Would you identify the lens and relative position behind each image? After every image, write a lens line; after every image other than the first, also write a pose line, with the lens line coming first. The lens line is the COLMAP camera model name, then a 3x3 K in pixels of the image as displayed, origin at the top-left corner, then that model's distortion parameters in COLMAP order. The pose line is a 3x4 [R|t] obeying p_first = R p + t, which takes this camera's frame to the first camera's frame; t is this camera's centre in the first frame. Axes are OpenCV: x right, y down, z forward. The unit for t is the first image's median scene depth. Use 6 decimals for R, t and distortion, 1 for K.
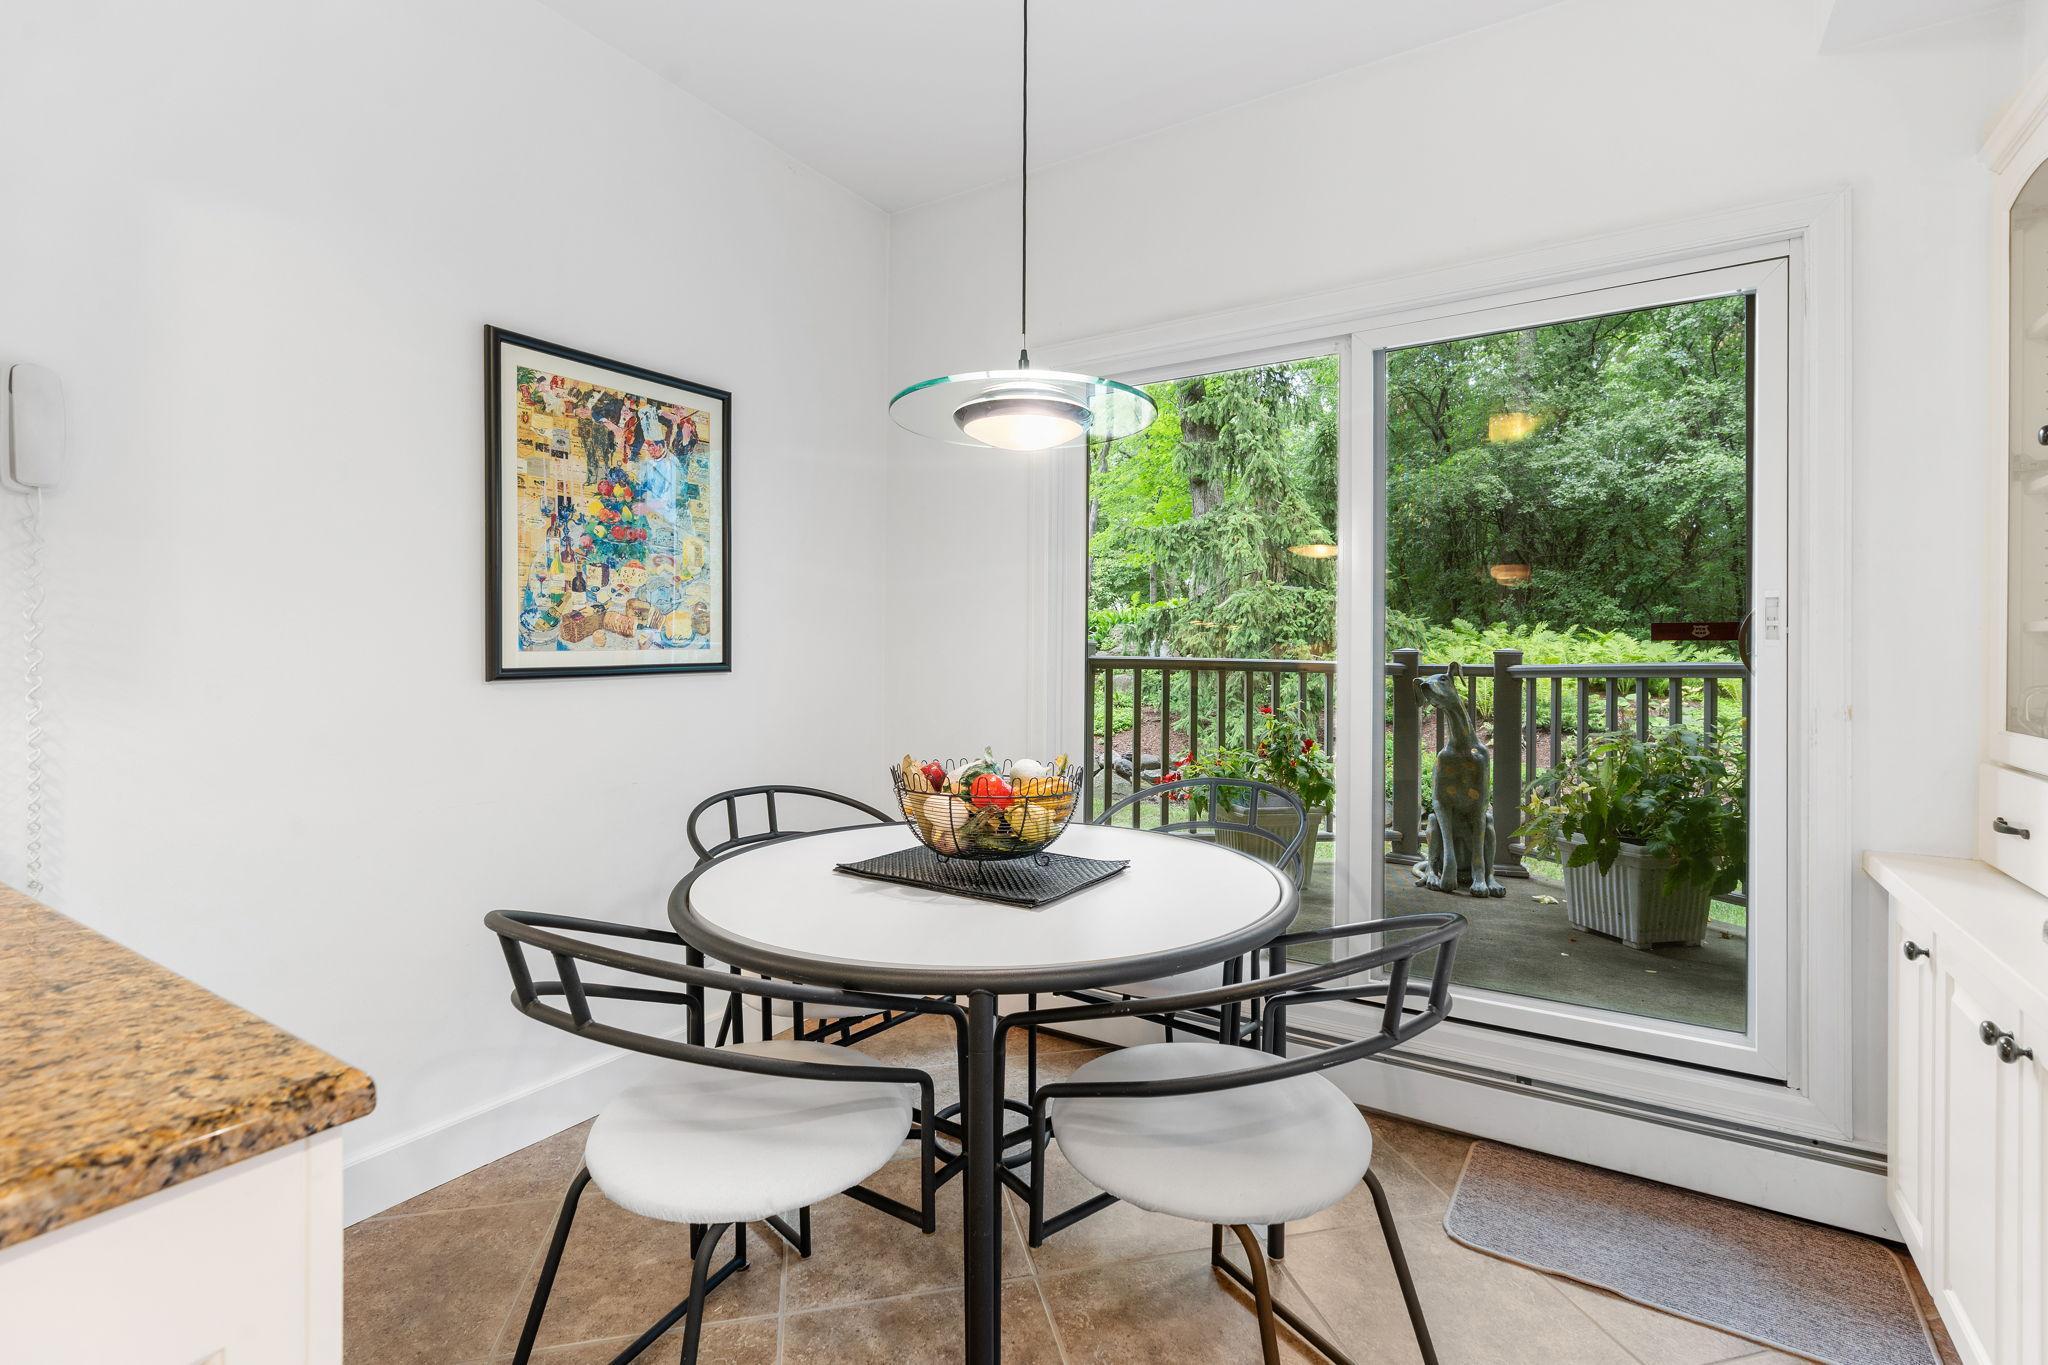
lens RADIAL K [[927.3, 0, 1021.5], [0, 927.3, 655.2], [0, 0, 1]] dist [-0.002339, 0.002637]
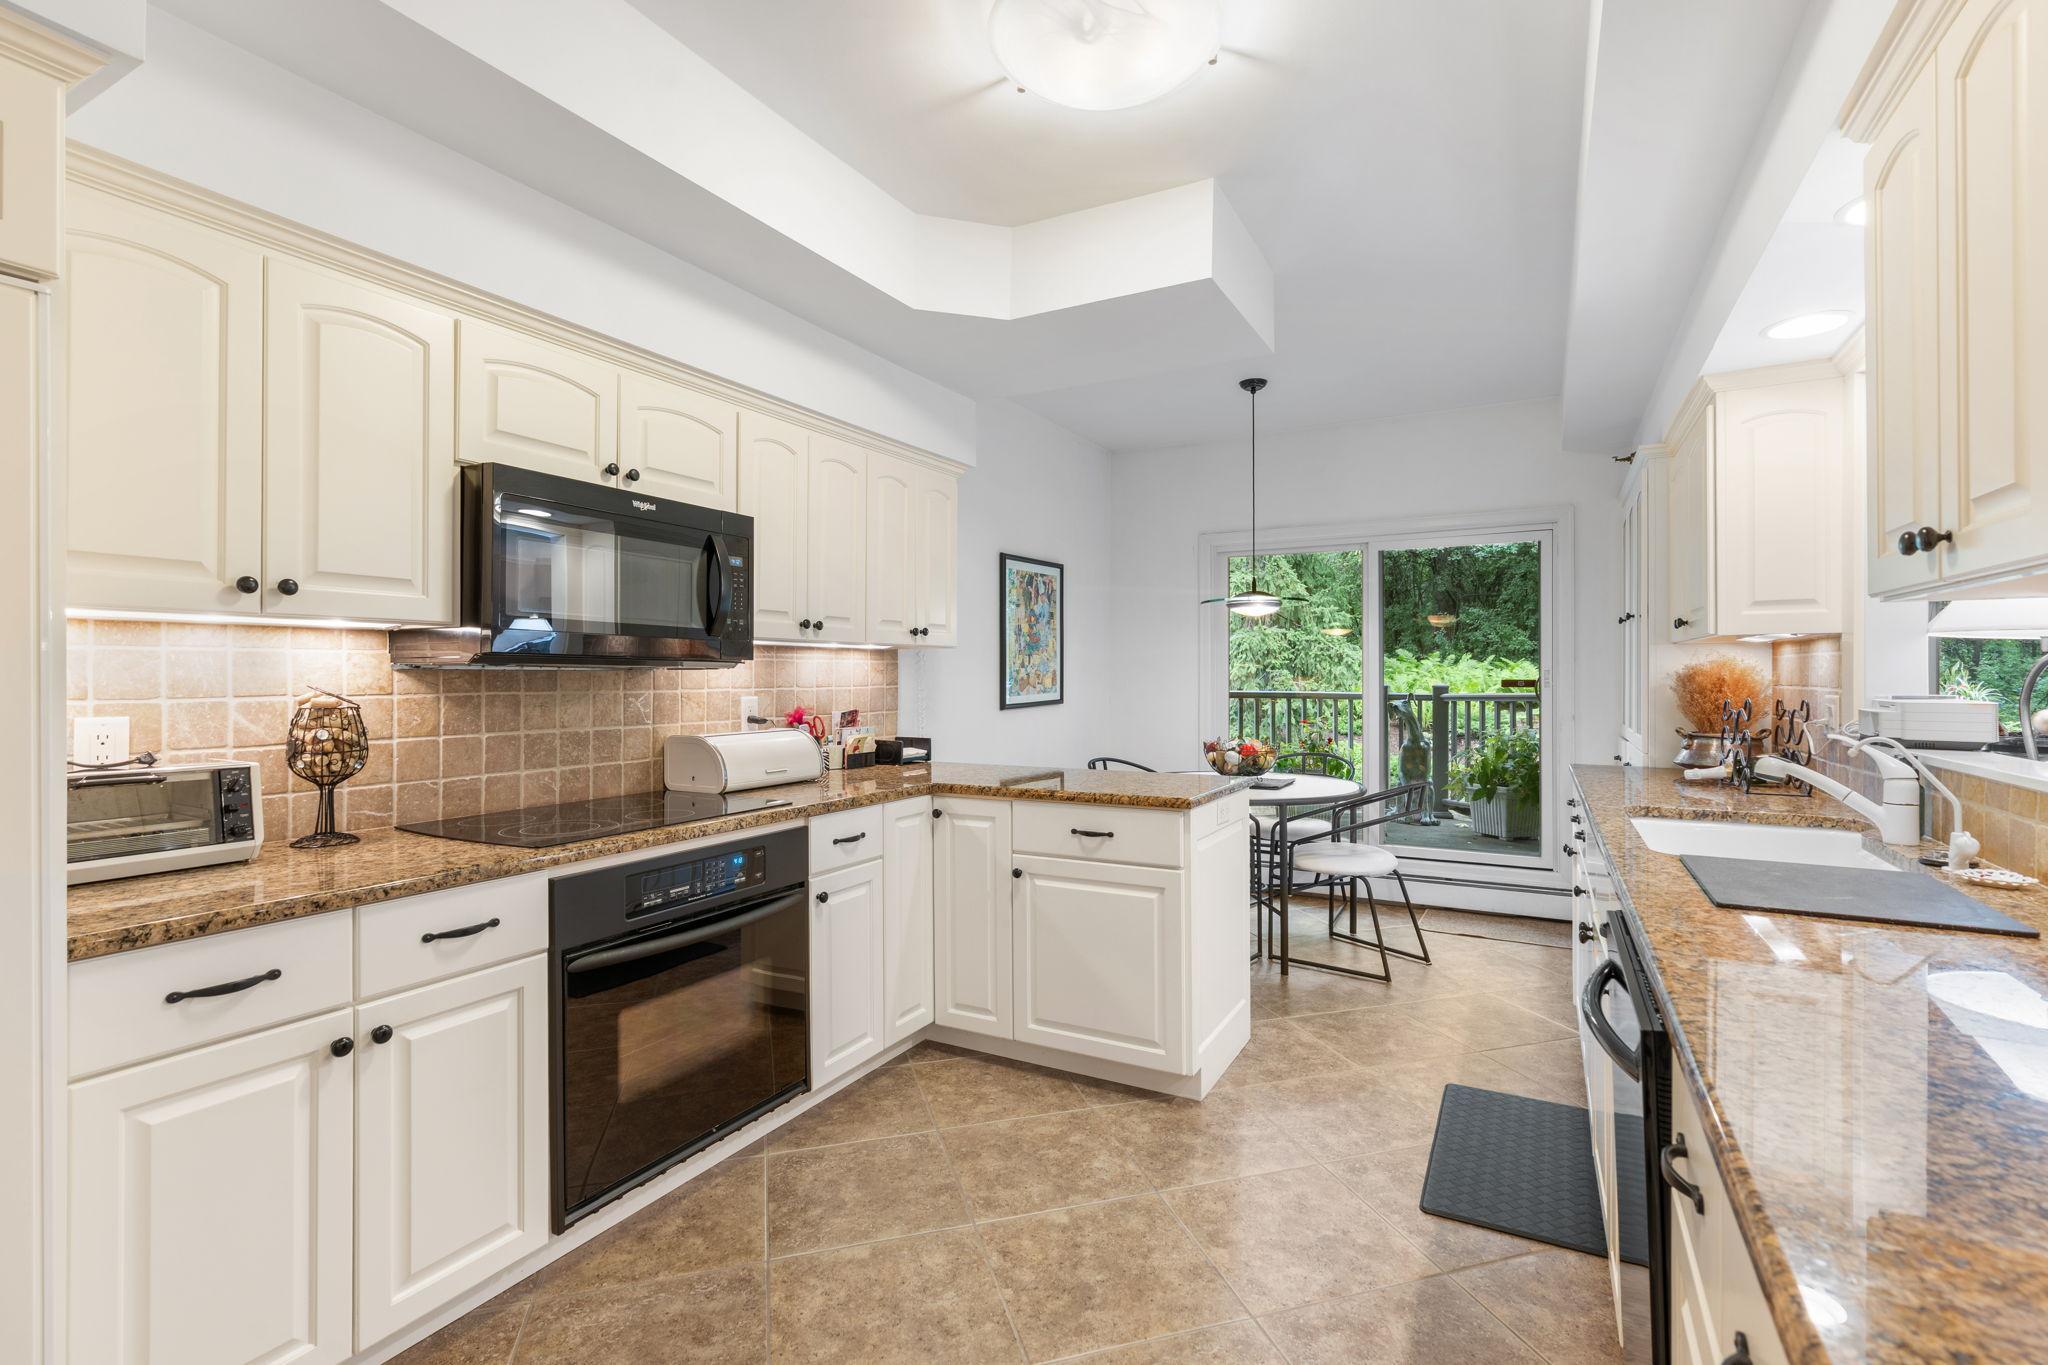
lens RADIAL K [[927.3, 0, 1023.9], [0, 927.3, 687.7], [0, 0, 1]] dist [-0.002339, 0.002637]
pose [[0.998092, -0.008899, 0.061108, -0.349208], [0.008149, 0.999889, 0.012513, -0.028711], [-0.061212, -0.011991, 0.998053, -0.663275]]
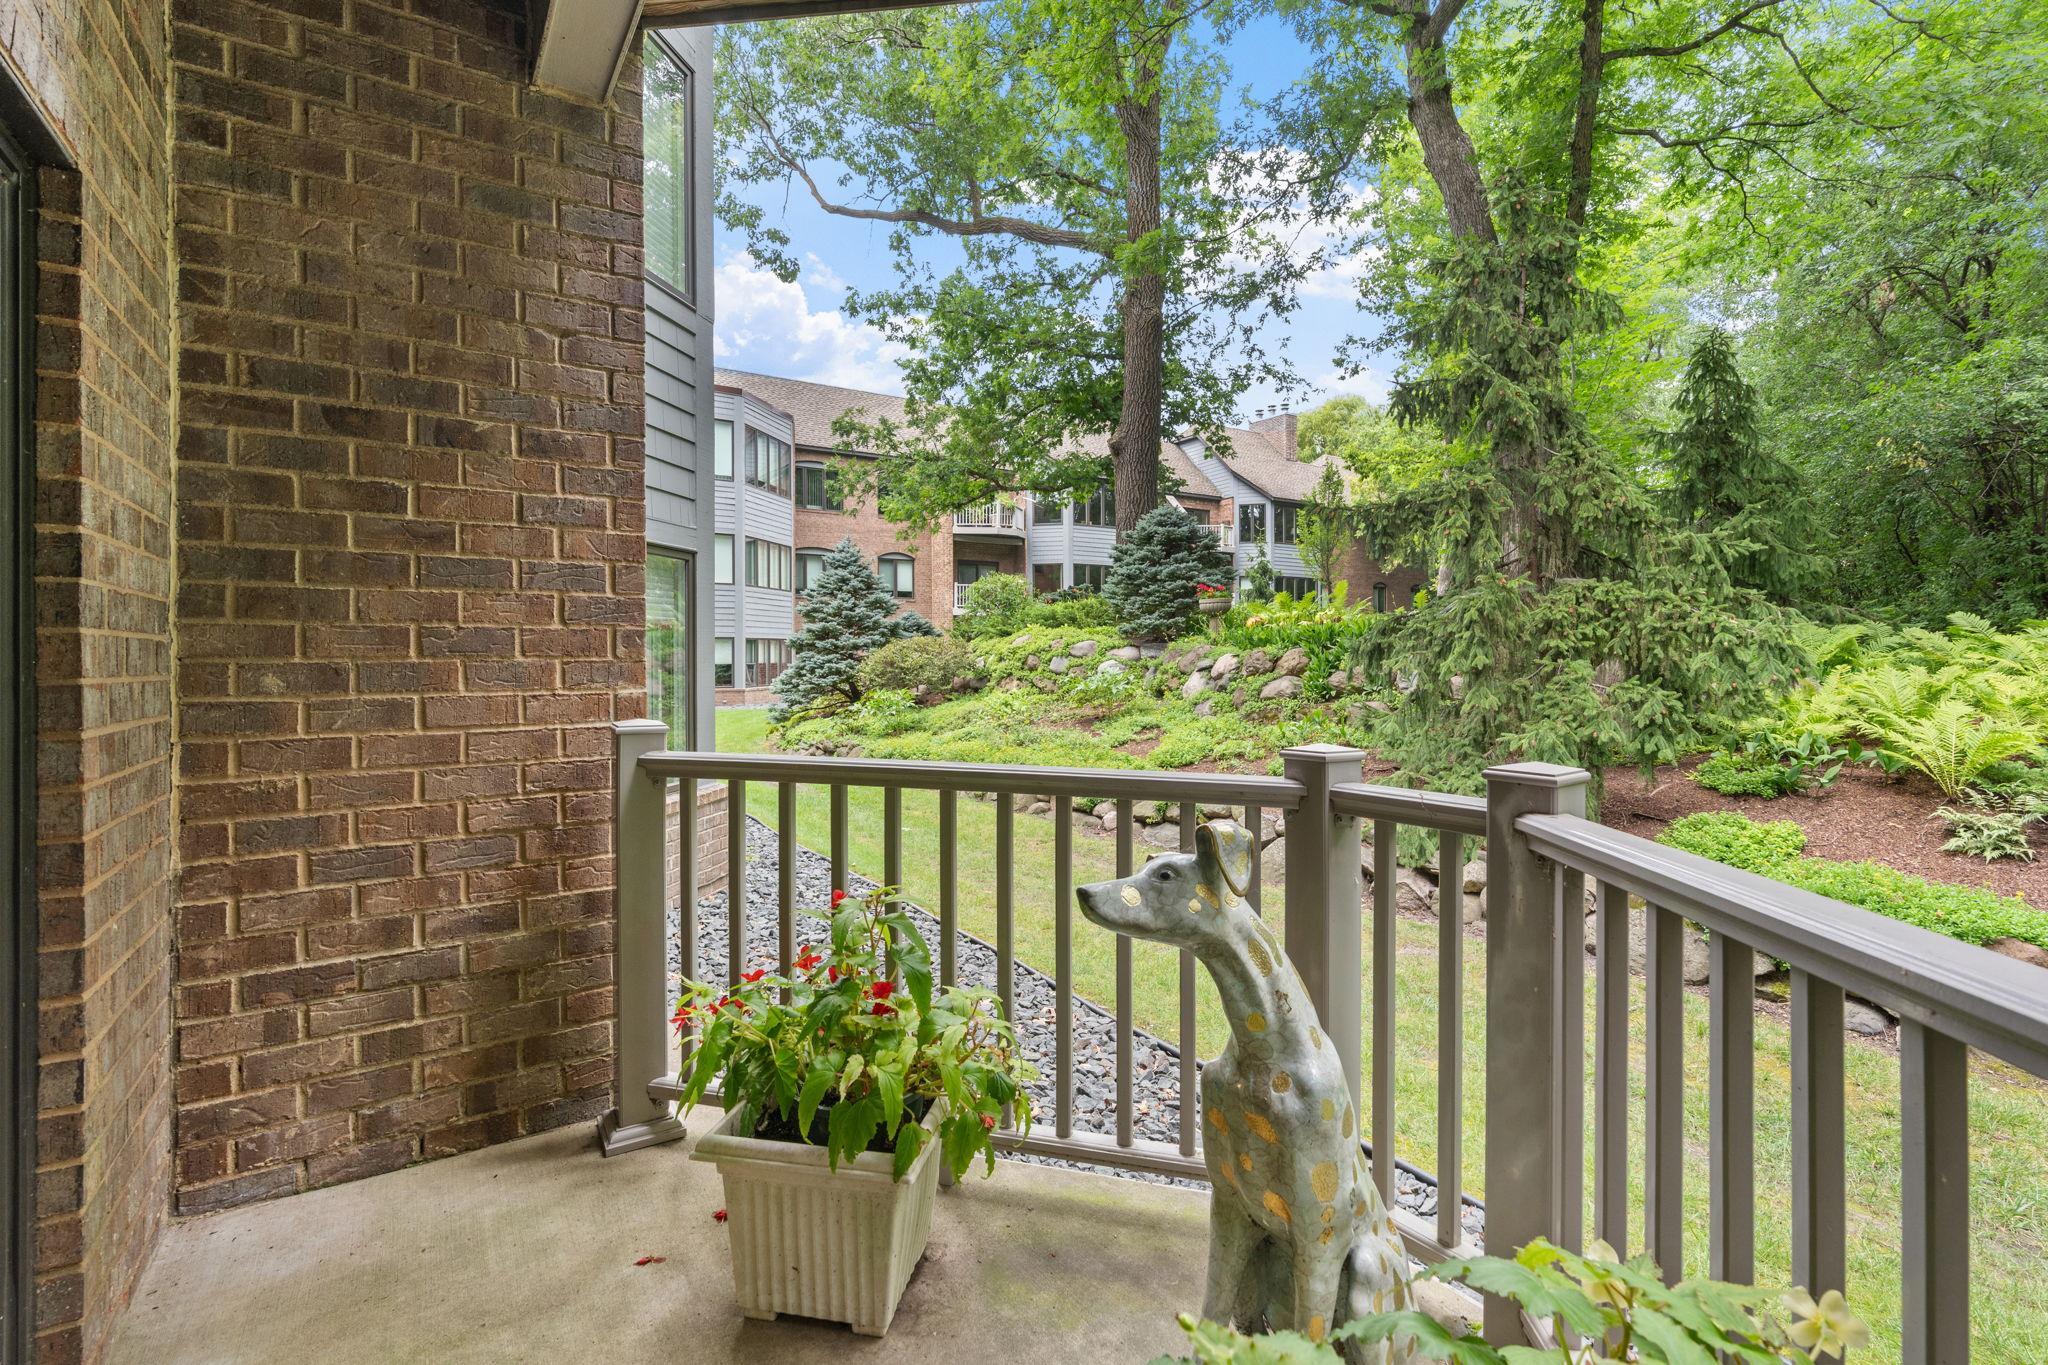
lens RADIAL K [[927.3, 0, 1026.7], [0, 927.3, 669.7], [0, 0, 1]] dist [-0.002339, 0.002637]
pose [[0.915062, -0.011221, -0.403157, 0.514812], [0.014237, 0.999889, 0.004484, -0.046249], [0.403062, -0.009843, 0.915120, 0.611583]]
